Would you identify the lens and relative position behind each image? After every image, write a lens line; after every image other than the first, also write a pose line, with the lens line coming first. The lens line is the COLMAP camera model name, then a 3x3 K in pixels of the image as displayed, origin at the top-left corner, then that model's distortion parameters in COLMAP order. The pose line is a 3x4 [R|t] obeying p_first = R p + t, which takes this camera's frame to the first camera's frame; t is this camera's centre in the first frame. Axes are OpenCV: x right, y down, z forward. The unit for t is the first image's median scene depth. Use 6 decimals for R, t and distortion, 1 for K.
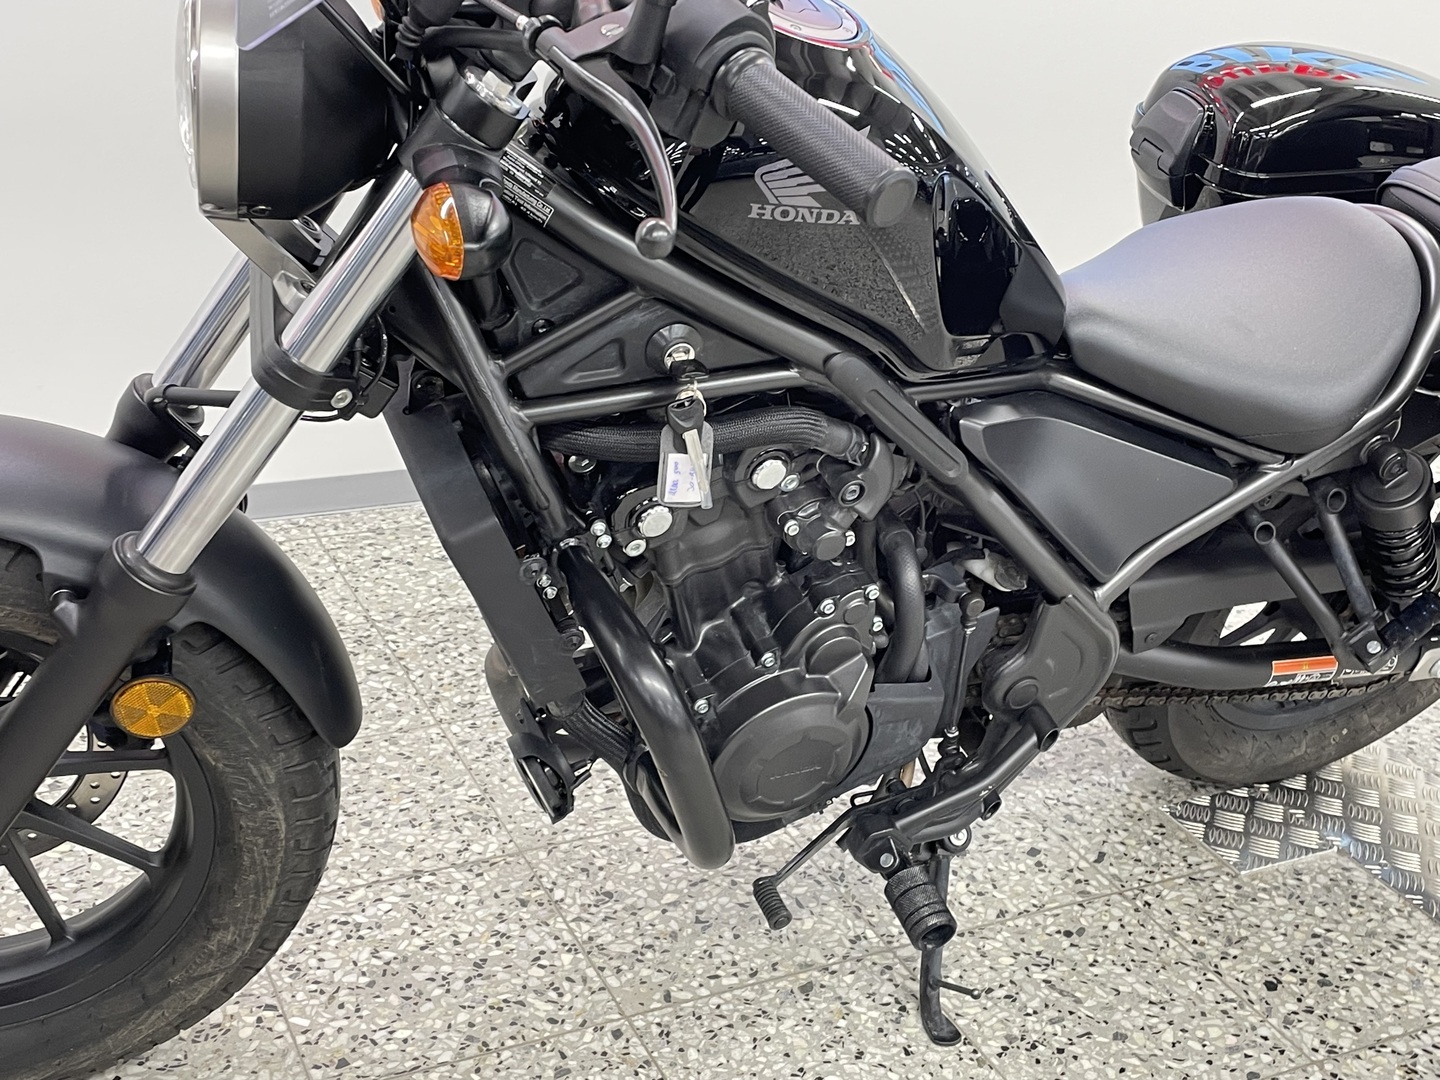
lens RADIAL K [[1773.0, 0, 725.9], [0, 1773.0, 533.2], [0, 0, 1]] dist [0.057896, 0.000000]
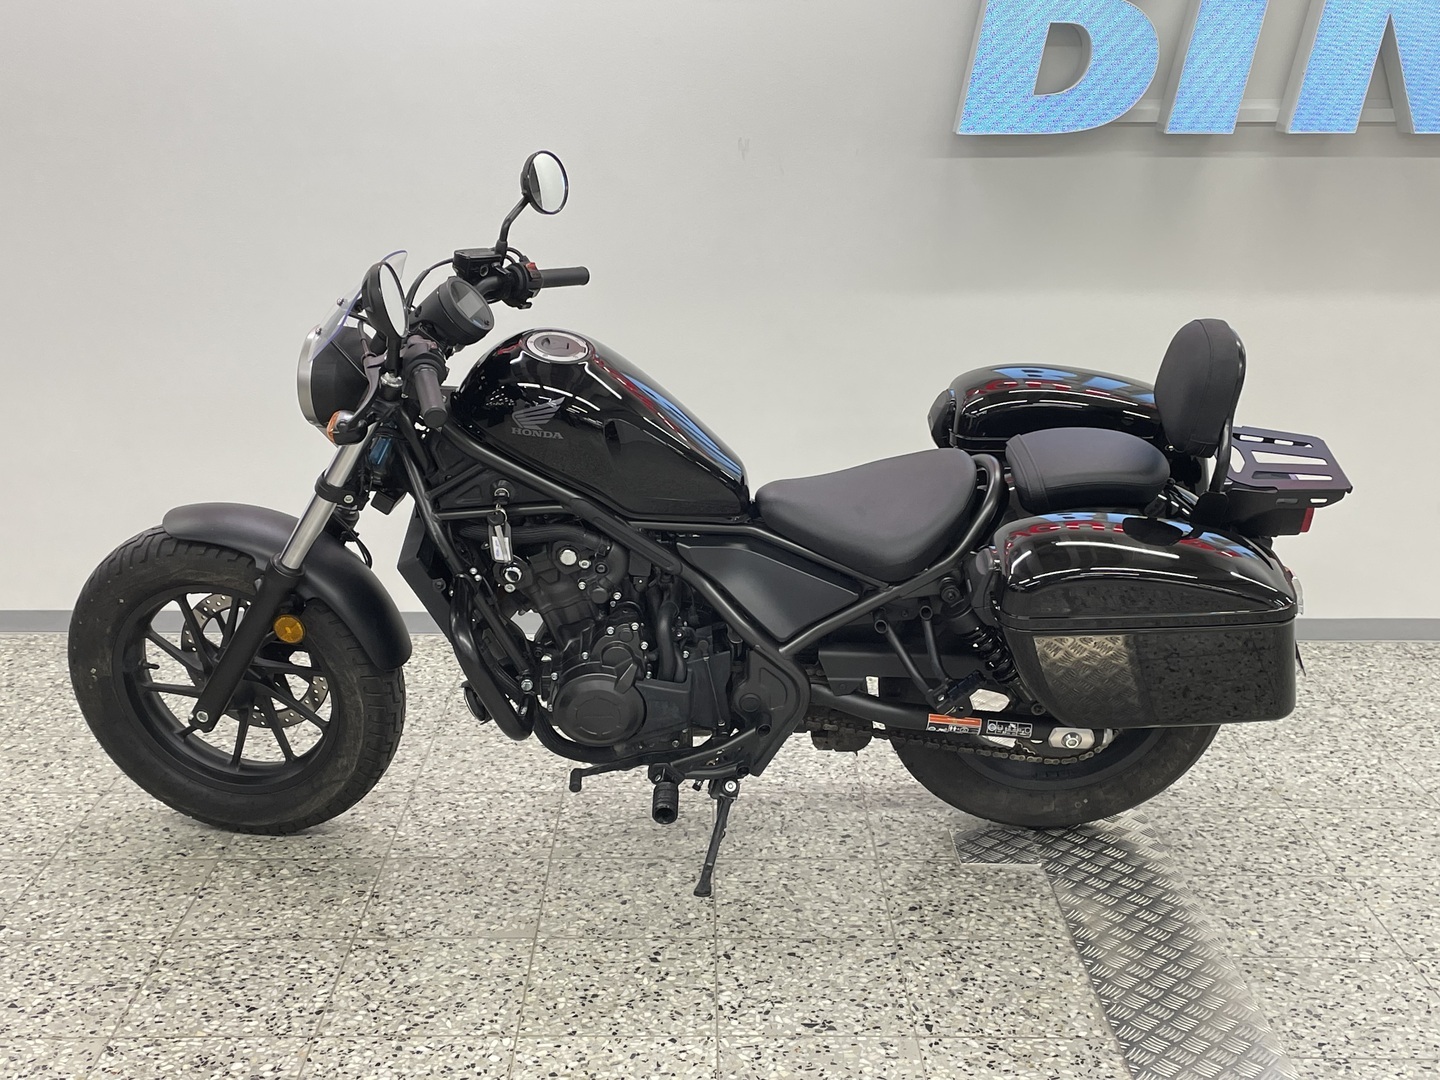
lens RADIAL K [[1773.0, 0, 716.0], [0, 1773.0, 536.9], [0, 0, 1]] dist [0.057896, 0.000000]
pose [[0.901125, 0.055396, -0.430005, 0.853752], [-0.122709, 0.983838, -0.130406, 0.153487], [0.415831, 0.170278, 0.893359, -0.637922]]
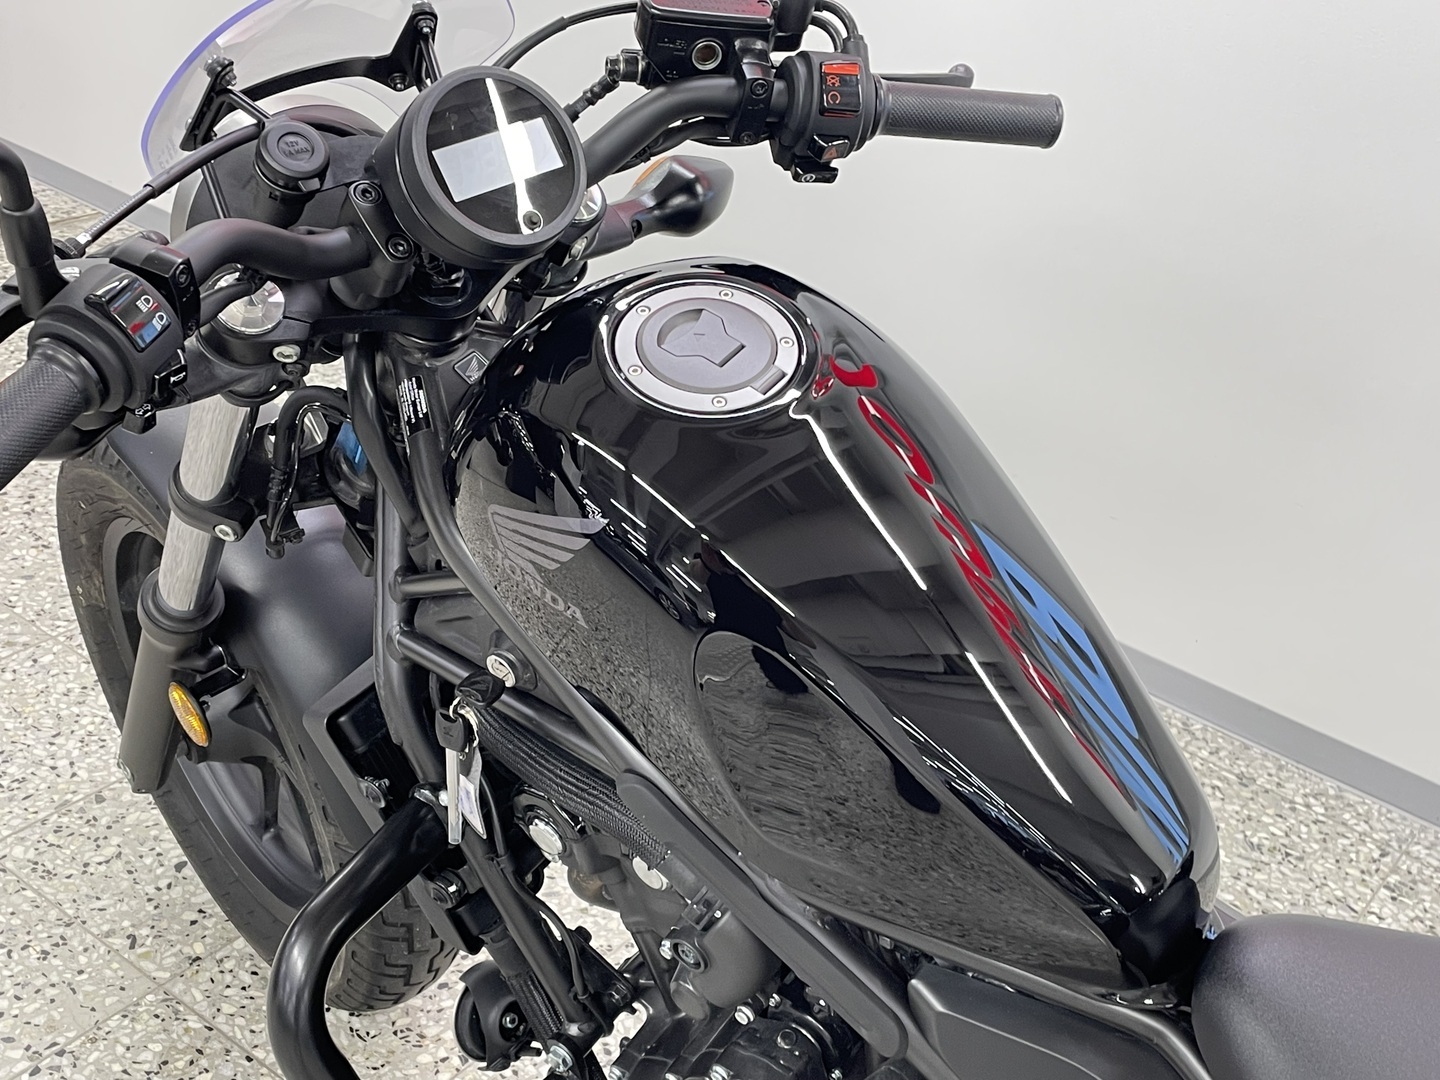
lens RADIAL K [[1773.0, 0, 689.9], [0, 1773.0, 533.4], [0, 0, 1]] dist [0.057896, 0.000000]
pose [[0.449429, 0.422018, -0.787346, 0.466386], [-0.429249, 0.874977, 0.223967, -0.275674], [0.783428, 0.237310, 0.574391, 0.409528]]
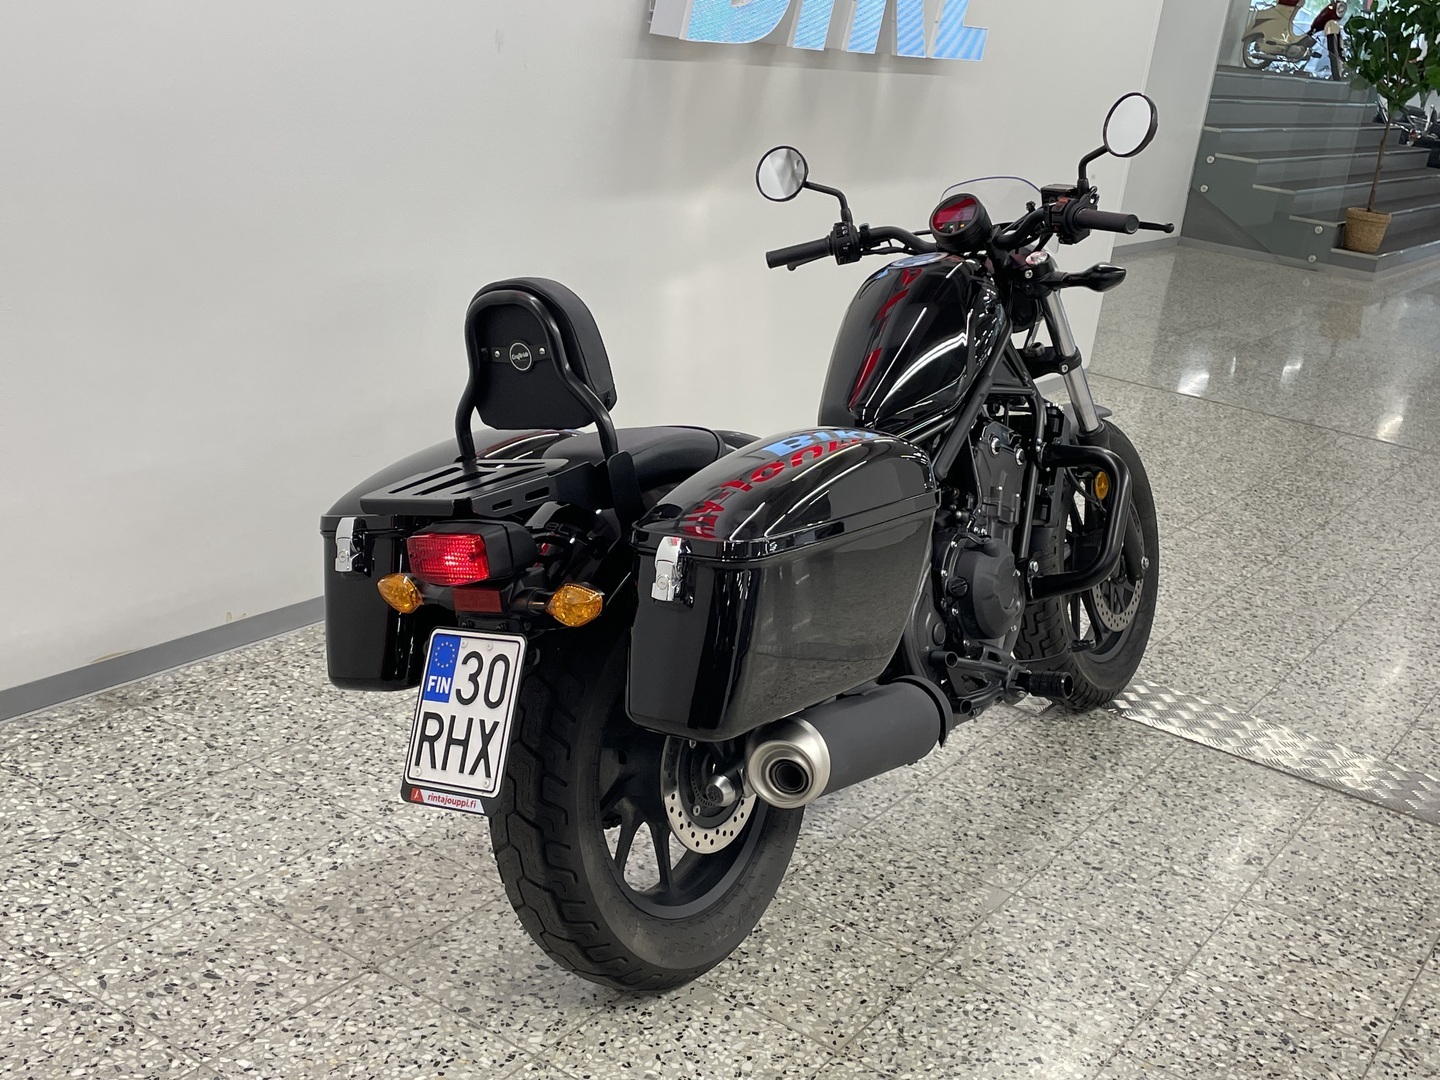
lens RADIAL K [[1687.8, 0, 732.6], [0, 1687.8, 551.9], [0, 0, 1]] dist [0.059092, 0.000000]
pose [[0.859526, -0.122423, 0.496213, -0.954865], [0.136981, 0.990548, 0.007107, -0.040537], [-0.492393, 0.061863, 0.868171, -0.446963]]
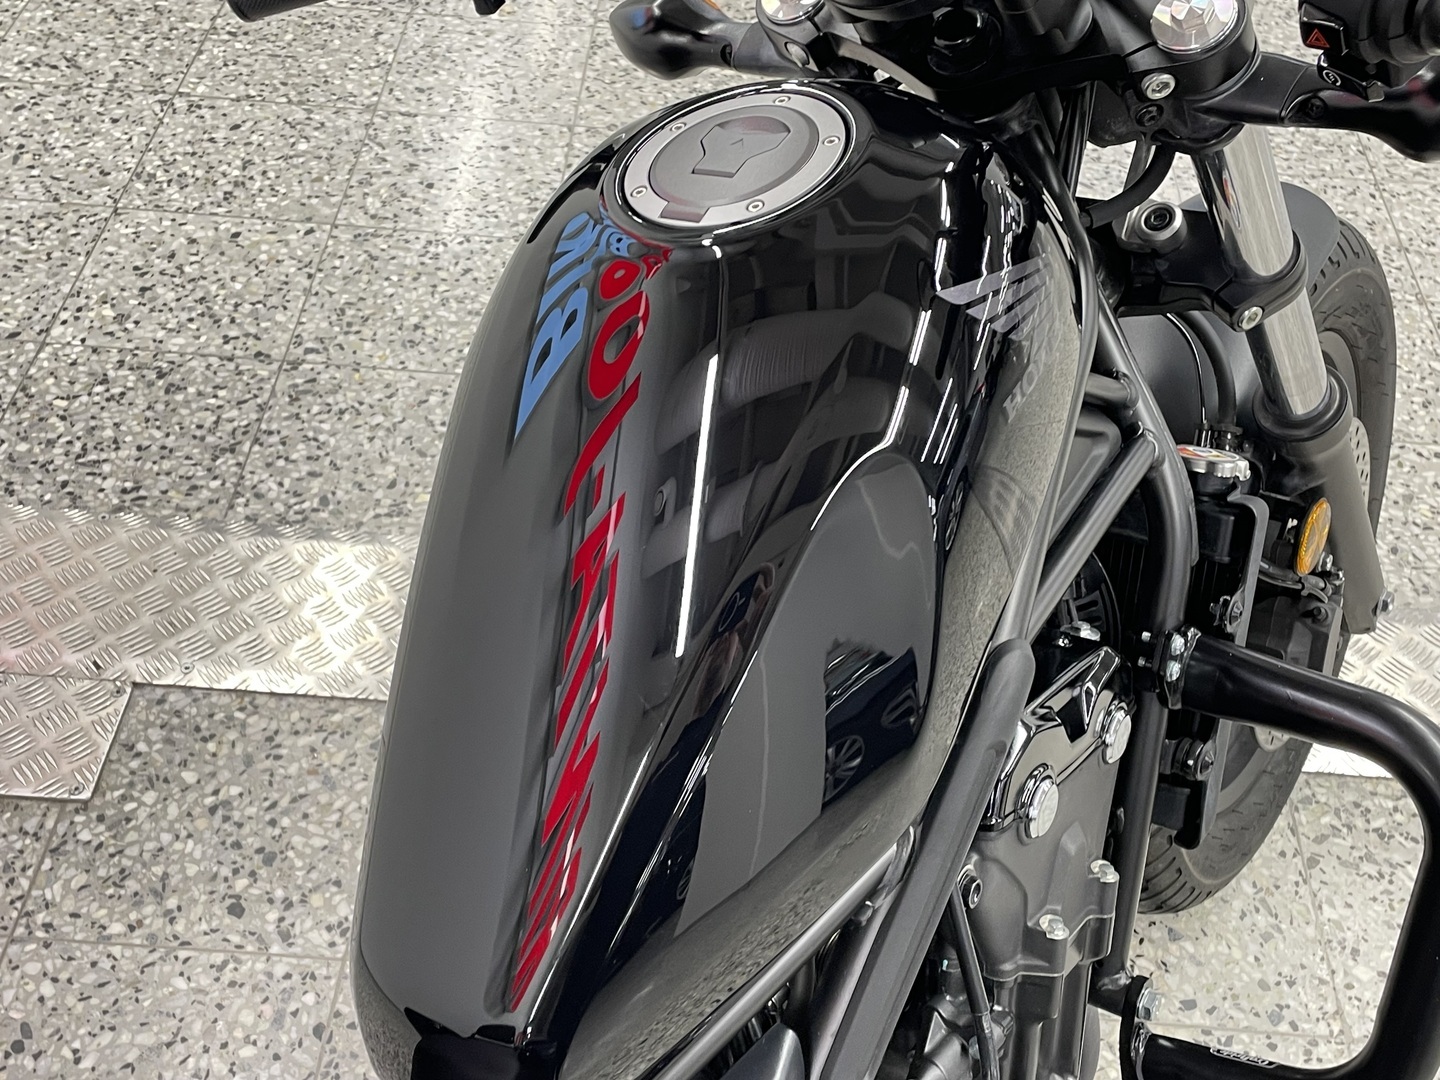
lens RADIAL K [[1687.8, 0, 706.7], [0, 1687.8, 540.4], [0, 0, 1]] dist [0.059092, 0.000000]
pose [[0.490100, -0.643666, 0.587789, 0.040346], [0.330113, 0.761159, 0.558267, -0.289937], [-0.806738, -0.079570, 0.585527, 0.335605]]
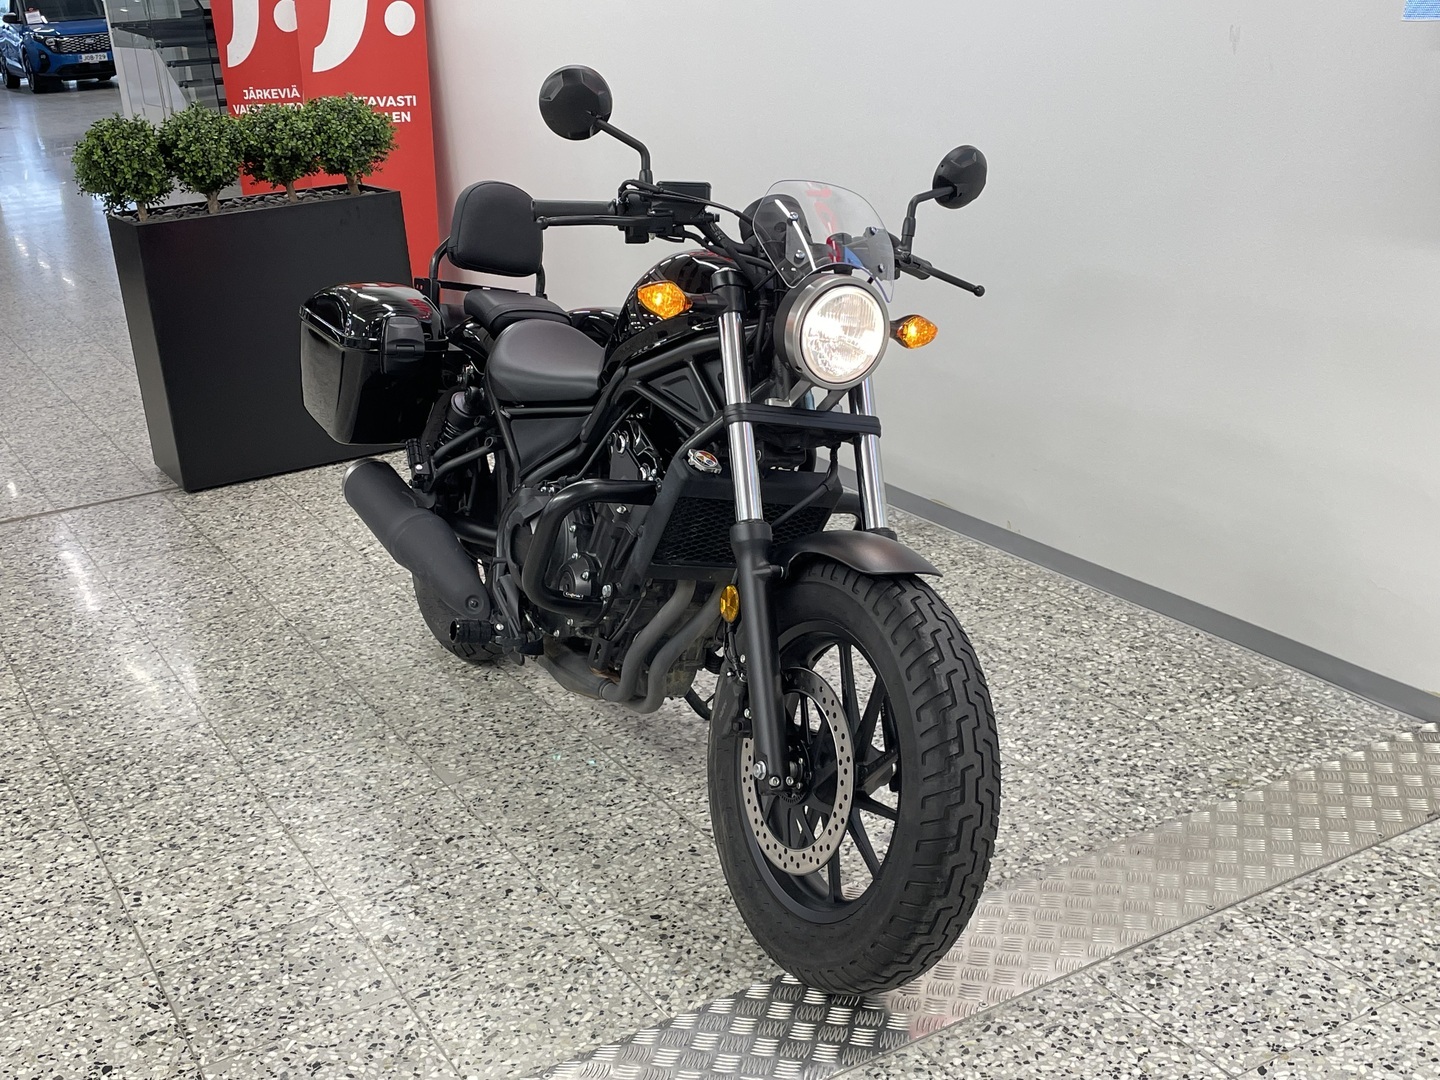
lens RADIAL K [[1687.8, 0, 710.4], [0, 1687.8, 536.4], [0, 0, 1]] dist [0.059092, 0.000000]
pose [[0.055140, 0.258875, -0.964336, 1.669343], [-0.324847, 0.917913, 0.227838, -0.406404], [0.944158, 0.300698, 0.134709, 0.764280]]
